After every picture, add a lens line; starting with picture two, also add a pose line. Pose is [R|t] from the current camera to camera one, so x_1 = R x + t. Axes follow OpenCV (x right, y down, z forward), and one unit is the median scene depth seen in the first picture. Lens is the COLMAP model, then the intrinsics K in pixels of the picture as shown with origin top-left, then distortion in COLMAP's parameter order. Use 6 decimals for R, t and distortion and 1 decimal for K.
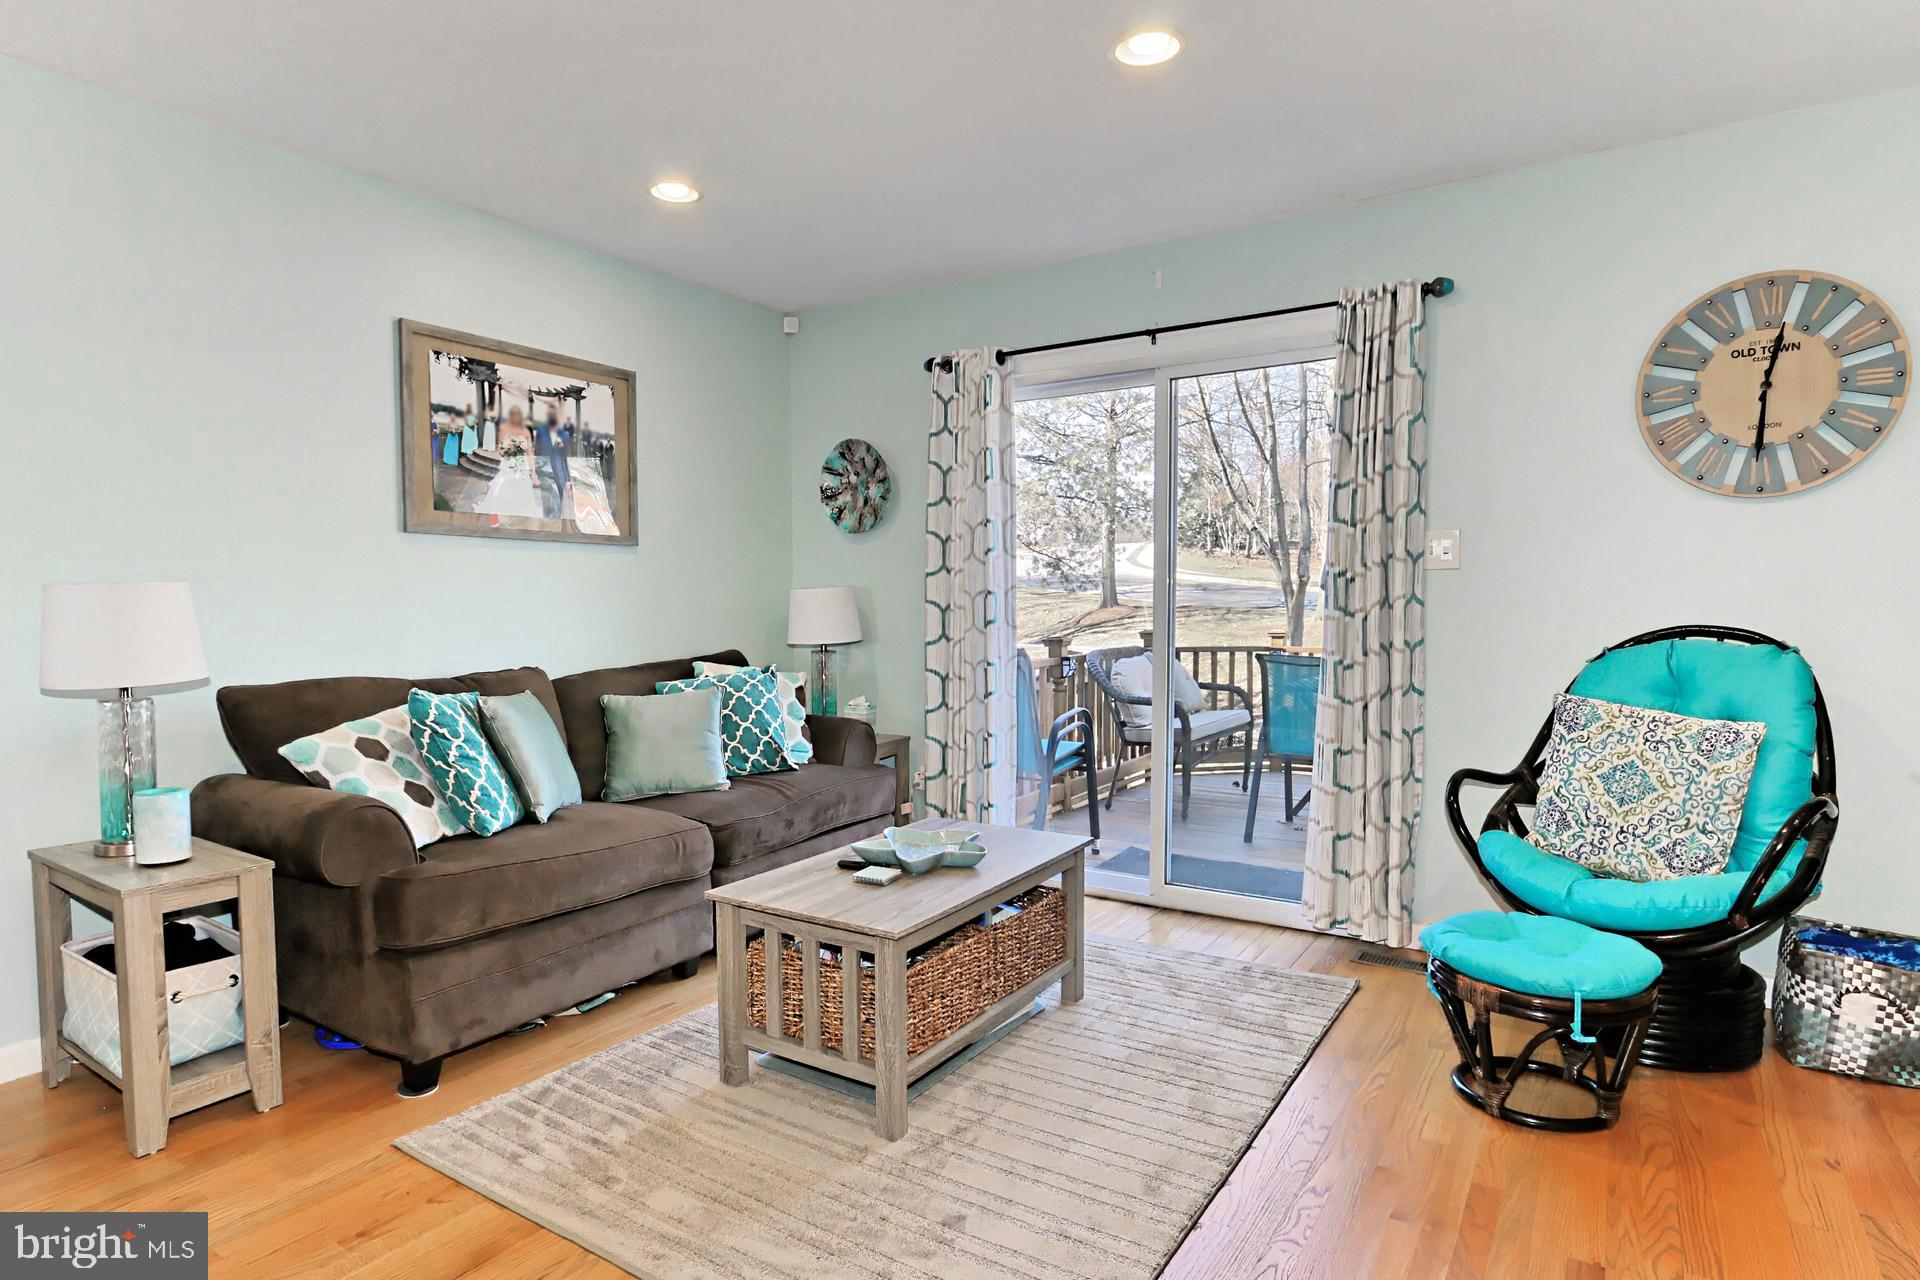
lens RADIAL K [[1045.0, 0, 937.6], [0, 1045.0, 667.1], [0, 0, 1]] dist [-0.014670, 0.007649]
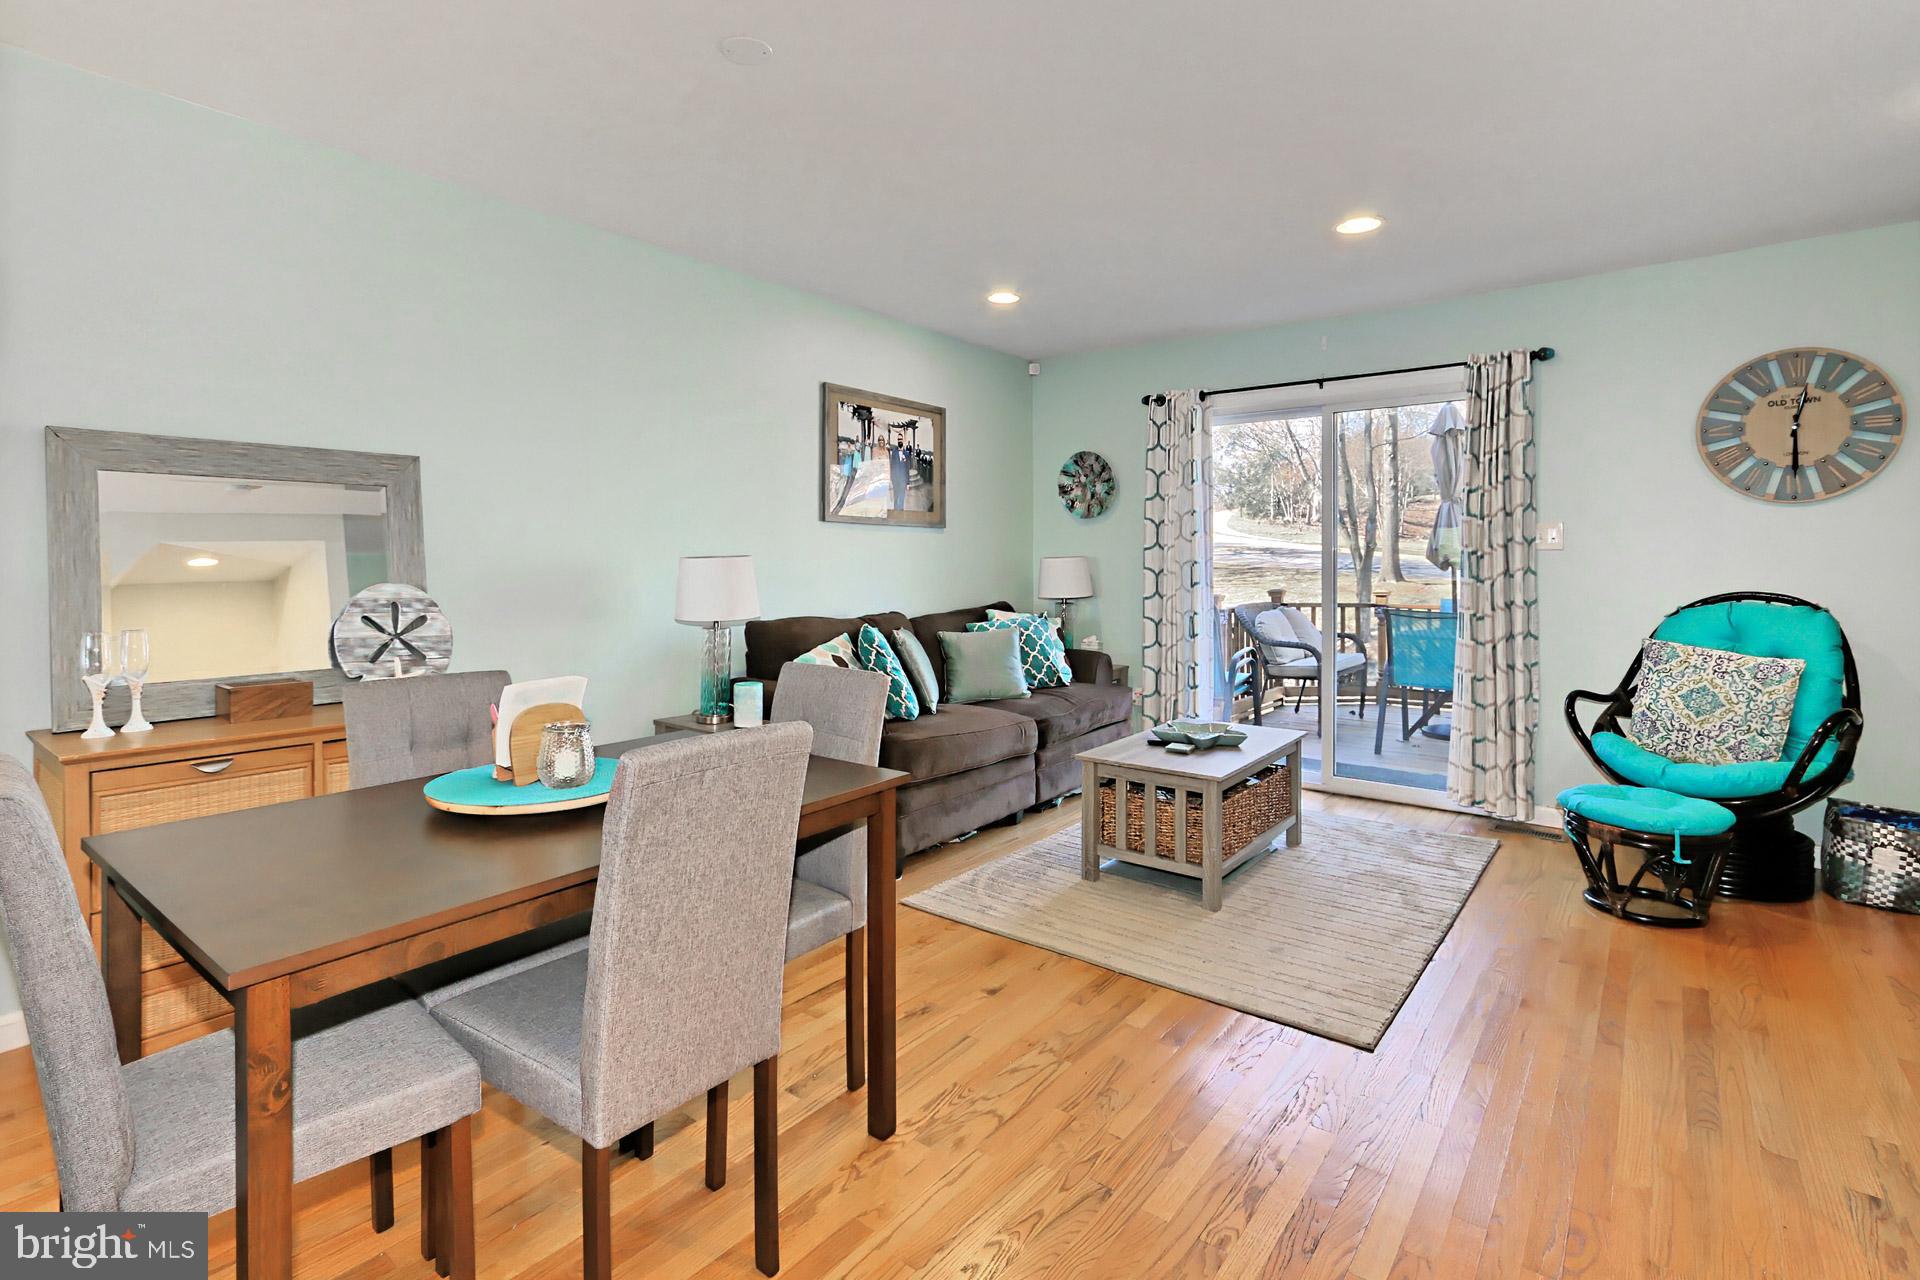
lens RADIAL K [[911.6, 0, 945.2], [0, 911.6, 559.9], [0, 0, 1]] dist [0.008809, 0.001929]
pose [[0.996190, 0.006902, -0.086939, -0.224235], [-0.012423, 0.997929, -0.063114, 0.008009], [0.086324, 0.063953, 0.994212, -0.303761]]
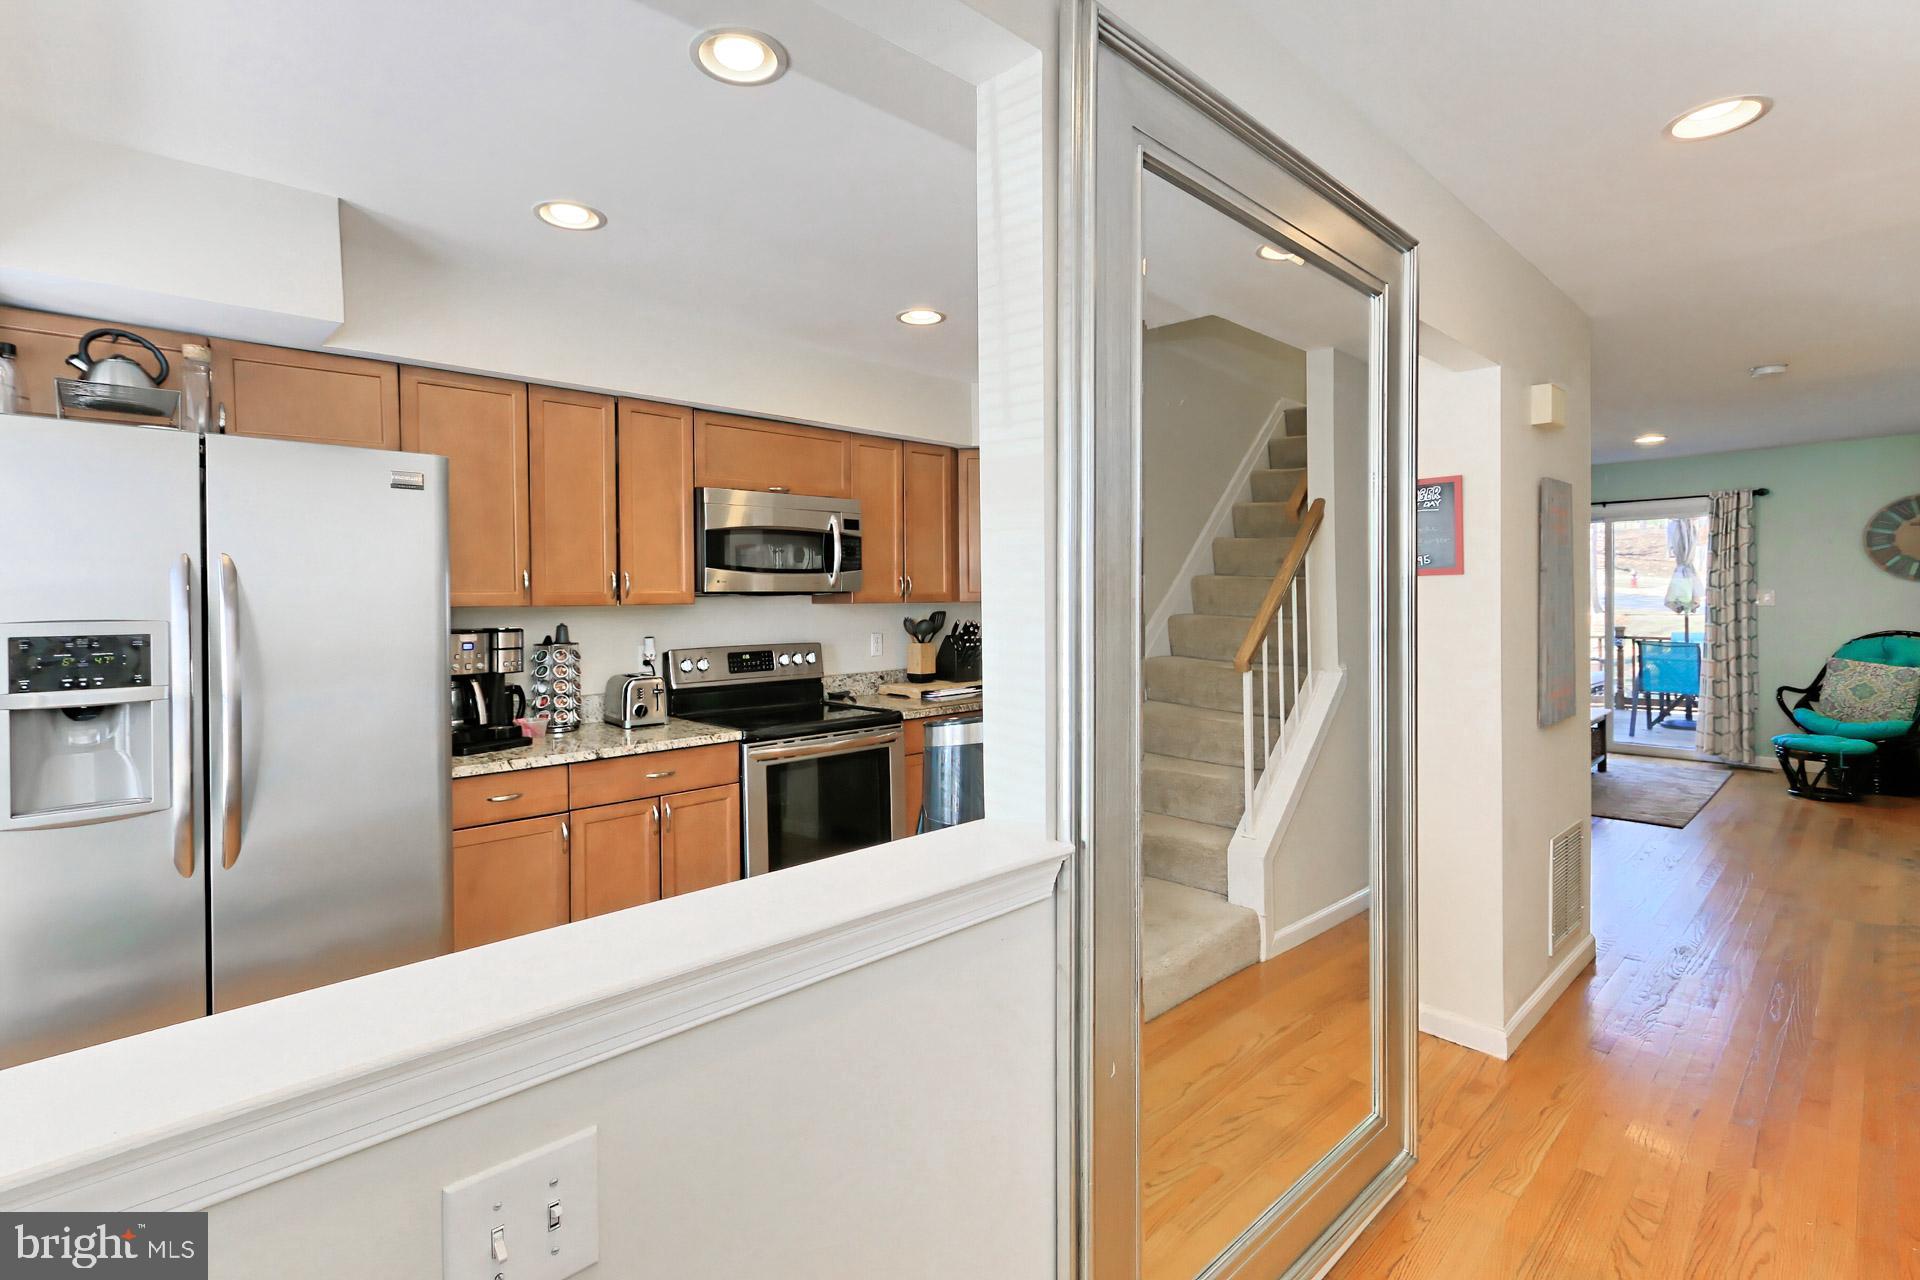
lens RADIAL K [[911.6, 0, 895.1], [0, 911.6, 612.3], [0, 0, 1]] dist [0.008809, 0.001929]
pose [[0.967905, -0.002944, -0.251300, -0.932514], [-0.007611, 0.999129, -0.041019, 0.022907], [0.251202, 0.041615, 0.967040, -1.568191]]
